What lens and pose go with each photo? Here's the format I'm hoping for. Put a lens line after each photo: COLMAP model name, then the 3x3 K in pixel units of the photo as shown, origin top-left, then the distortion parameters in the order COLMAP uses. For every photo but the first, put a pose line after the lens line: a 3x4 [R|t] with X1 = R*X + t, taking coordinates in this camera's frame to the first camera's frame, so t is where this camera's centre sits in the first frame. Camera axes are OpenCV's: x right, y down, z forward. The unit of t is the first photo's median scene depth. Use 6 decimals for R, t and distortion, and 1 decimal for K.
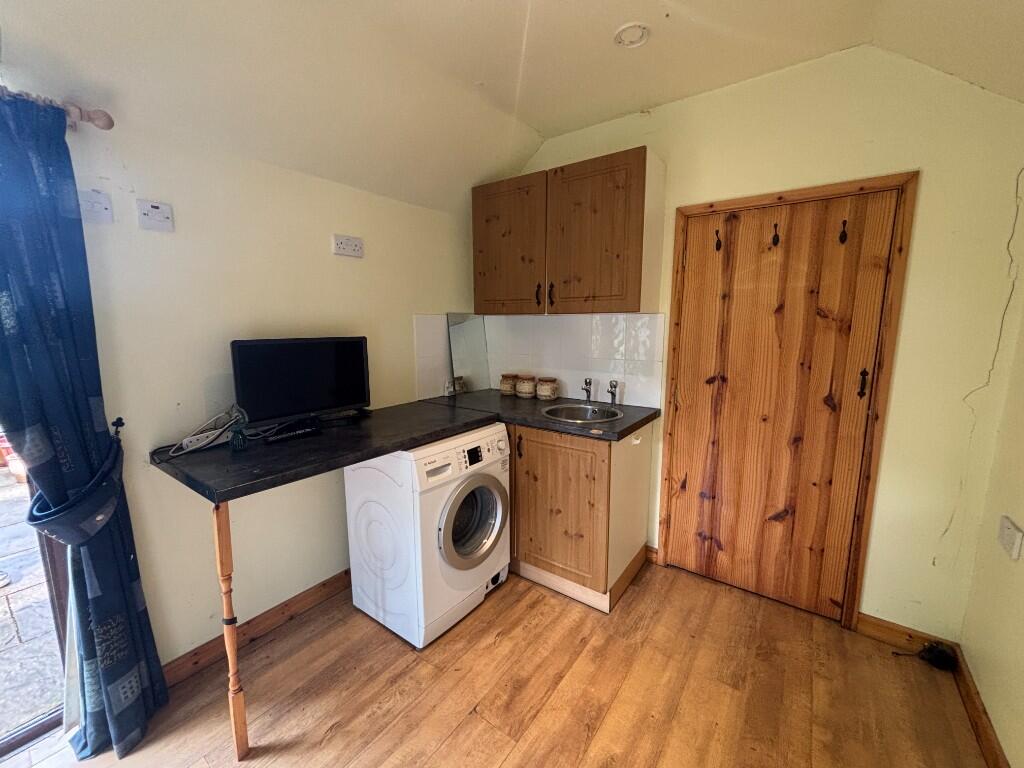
lens RADIAL K [[413.4, 0, 513.1], [0, 413.4, 382.5], [0, 0, 1]] dist [-0.000663, -0.000054]
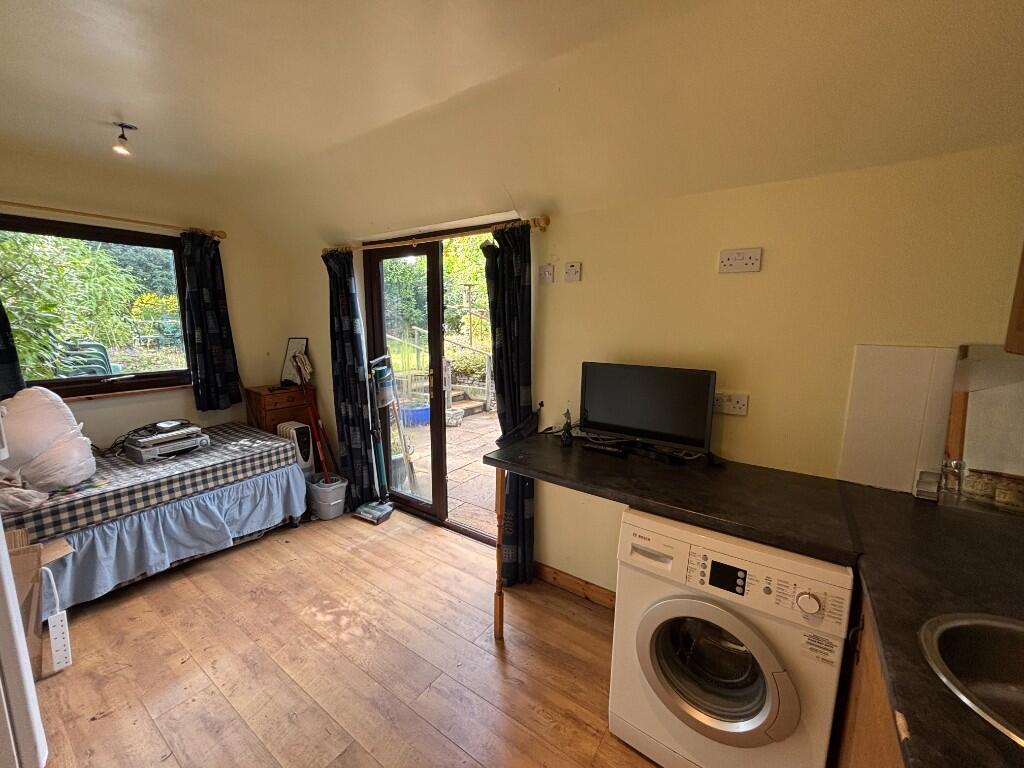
lens RADIAL K [[413.4, 0, 512.2], [0, 413.4, 382.5], [0, 0, 1]] dist [-0.000663, -0.000054]
pose [[0.019124, 0.156476, -0.987497, 0.491763], [-0.152508, 0.976576, 0.151792, -0.165559], [0.988117, 0.147699, 0.042540, 0.616958]]
